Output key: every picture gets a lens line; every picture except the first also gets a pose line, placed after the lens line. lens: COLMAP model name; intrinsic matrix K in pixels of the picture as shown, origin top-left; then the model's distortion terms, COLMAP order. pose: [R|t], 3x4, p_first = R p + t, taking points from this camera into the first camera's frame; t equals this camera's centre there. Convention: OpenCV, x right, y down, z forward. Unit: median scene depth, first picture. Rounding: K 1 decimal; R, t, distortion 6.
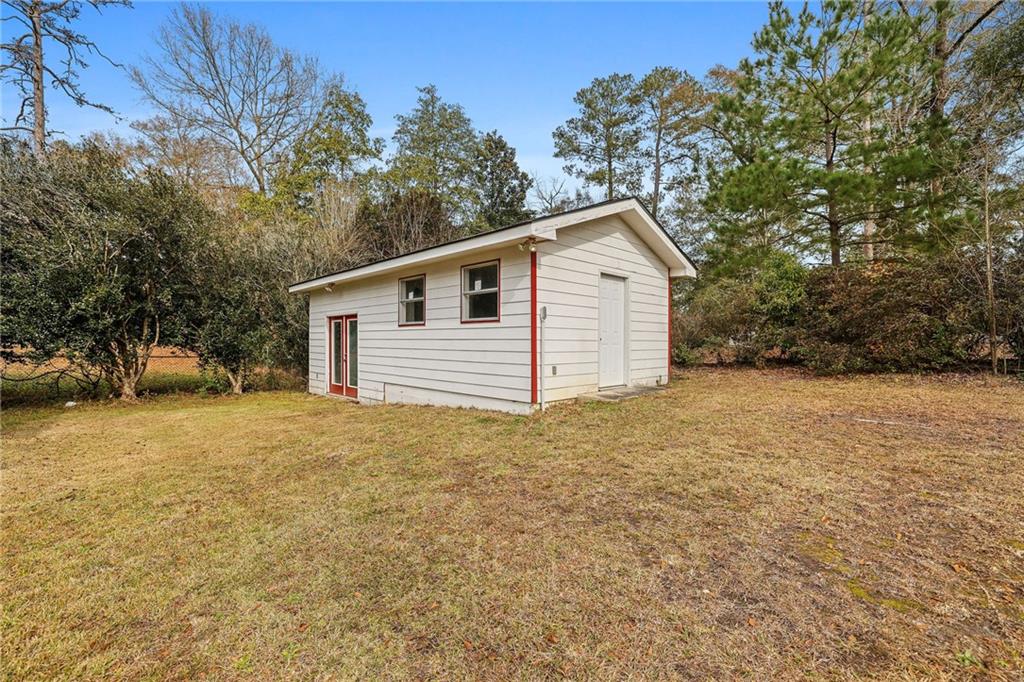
lens RADIAL K [[440.4, 0, 512.0], [0, 440.4, 341.0], [0, 0, 1]] dist [-0.050306, 0.016394]
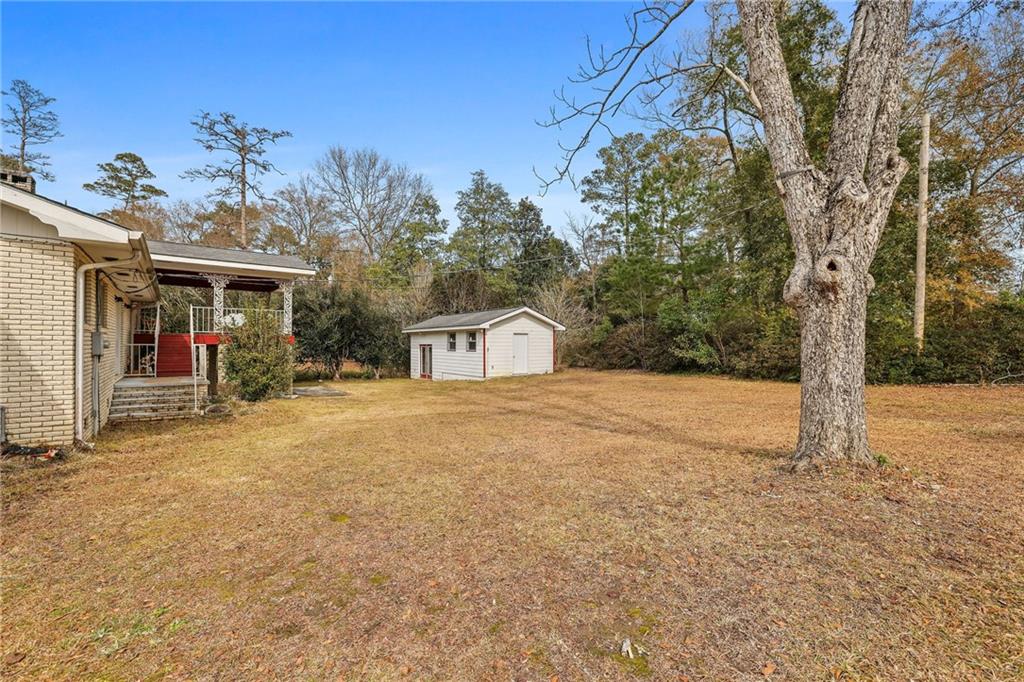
lens RADIAL K [[440.4, 0, 512.0], [0, 440.4, 341.0], [0, 0, 1]] dist [-0.050306, 0.016394]
pose [[0.987066, -0.004716, -0.160243, 0.364727], [0.003841, 0.999976, -0.005768, -0.050487], [0.160266, 0.005077, 0.987061, -1.023804]]
